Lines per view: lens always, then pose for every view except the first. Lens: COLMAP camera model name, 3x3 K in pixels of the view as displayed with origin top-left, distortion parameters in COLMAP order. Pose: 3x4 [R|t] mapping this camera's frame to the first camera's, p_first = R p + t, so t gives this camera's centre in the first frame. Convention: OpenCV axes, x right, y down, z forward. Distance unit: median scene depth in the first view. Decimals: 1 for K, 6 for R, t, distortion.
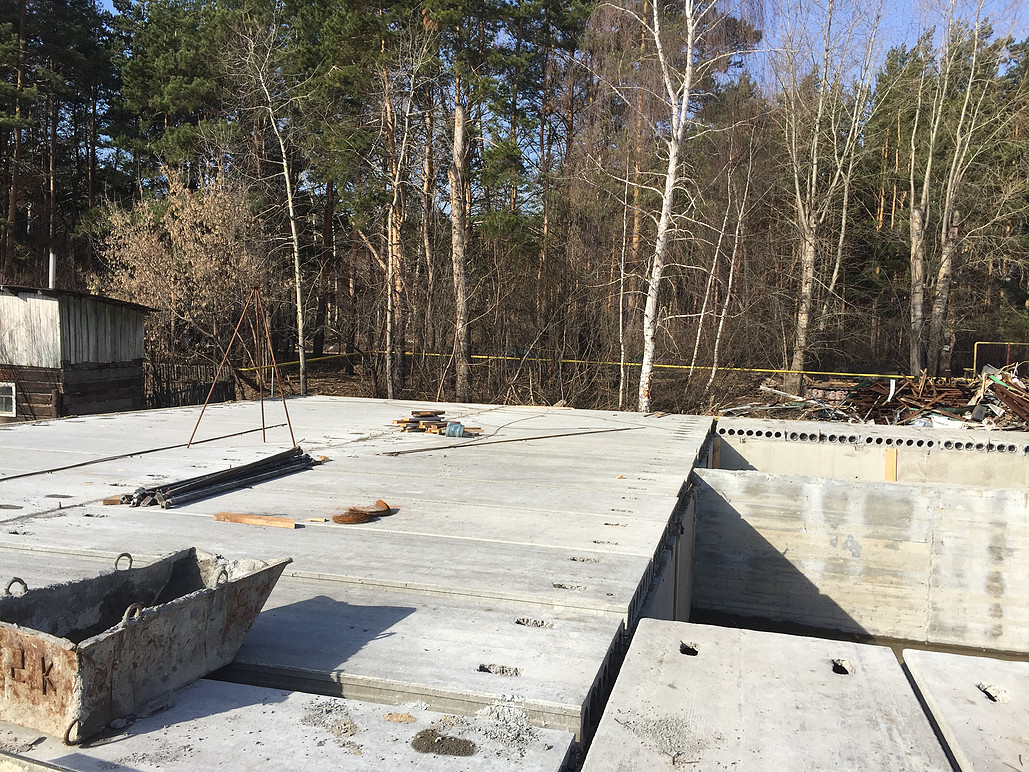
lens RADIAL K [[870.6, 0, 511.7], [0, 870.6, 381.9], [0, 0, 1]] dist [0.079028, -0.109580]
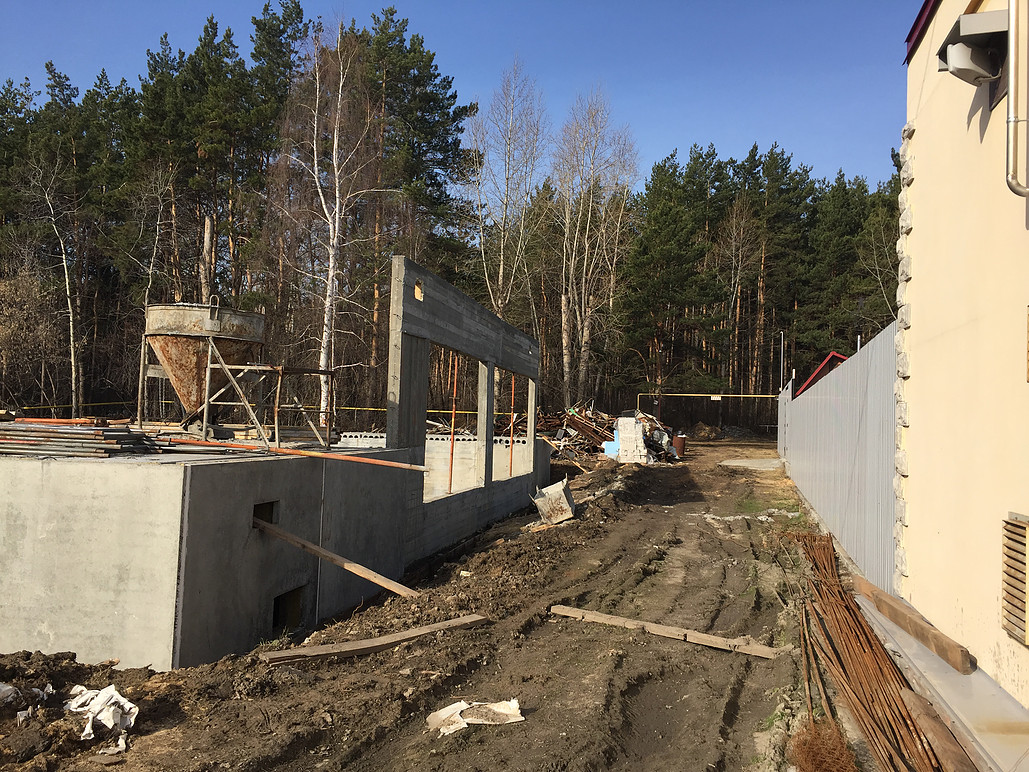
lens RADIAL K [[870.6, 0, 511.7], [0, 870.6, 381.9], [0, 0, 1]] dist [0.079028, -0.109580]
pose [[0.996493, -0.002959, 0.083624, 0.367408], [0.010496, 0.995901, -0.089838, 0.085853], [-0.083015, 0.090400, 0.992440, -0.461067]]
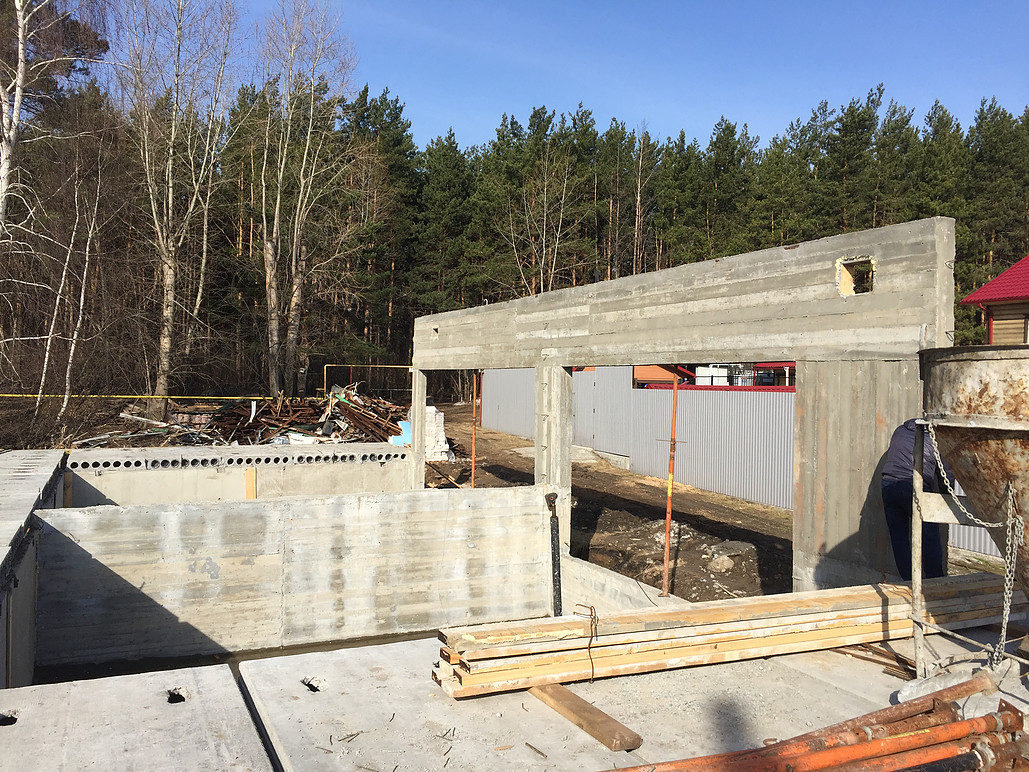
lens RADIAL K [[870.6, 0, 511.7], [0, 870.6, 381.9], [0, 0, 1]] dist [0.079028, -0.109580]
pose [[0.771718, -0.023451, 0.635532, 0.007533], [0.040261, 0.999117, -0.012020, -0.000879], [-0.634689, 0.034863, 0.771981, -0.004808]]
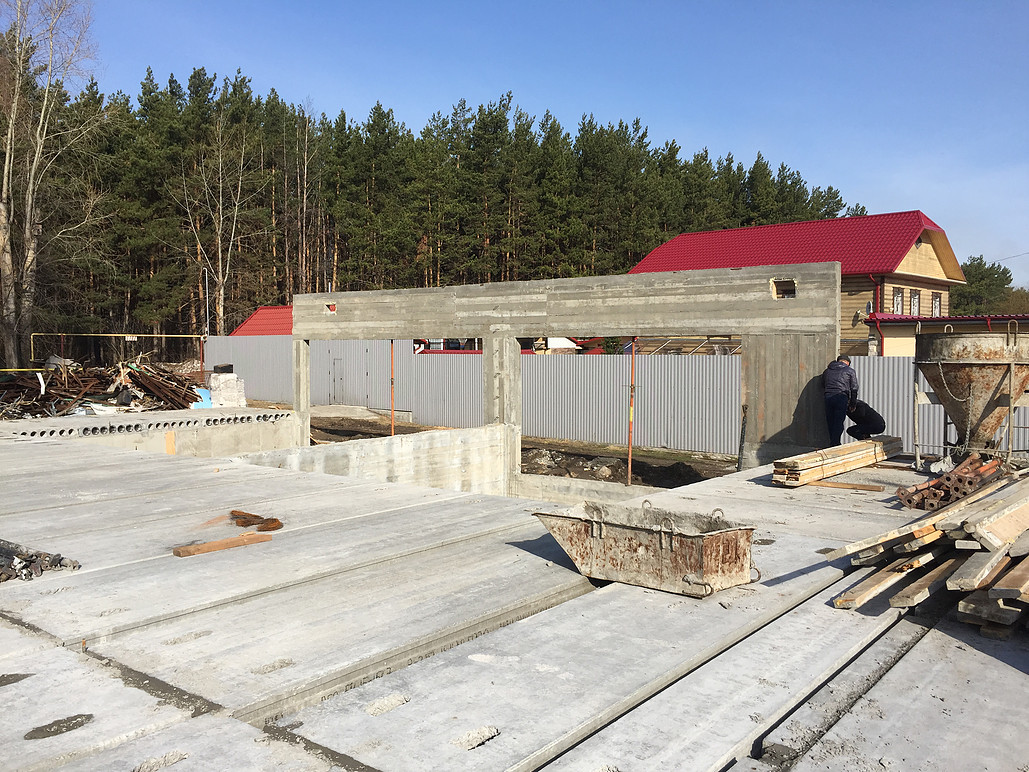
lens RADIAL K [[870.6, 0, 511.7], [0, 870.6, 381.9], [0, 0, 1]] dist [0.079028, -0.109580]
pose [[0.393598, -0.067210, 0.916822, -0.329043], [0.053156, 0.997319, 0.050291, -0.016309], [-0.917744, 0.028940, 0.396116, 0.106100]]
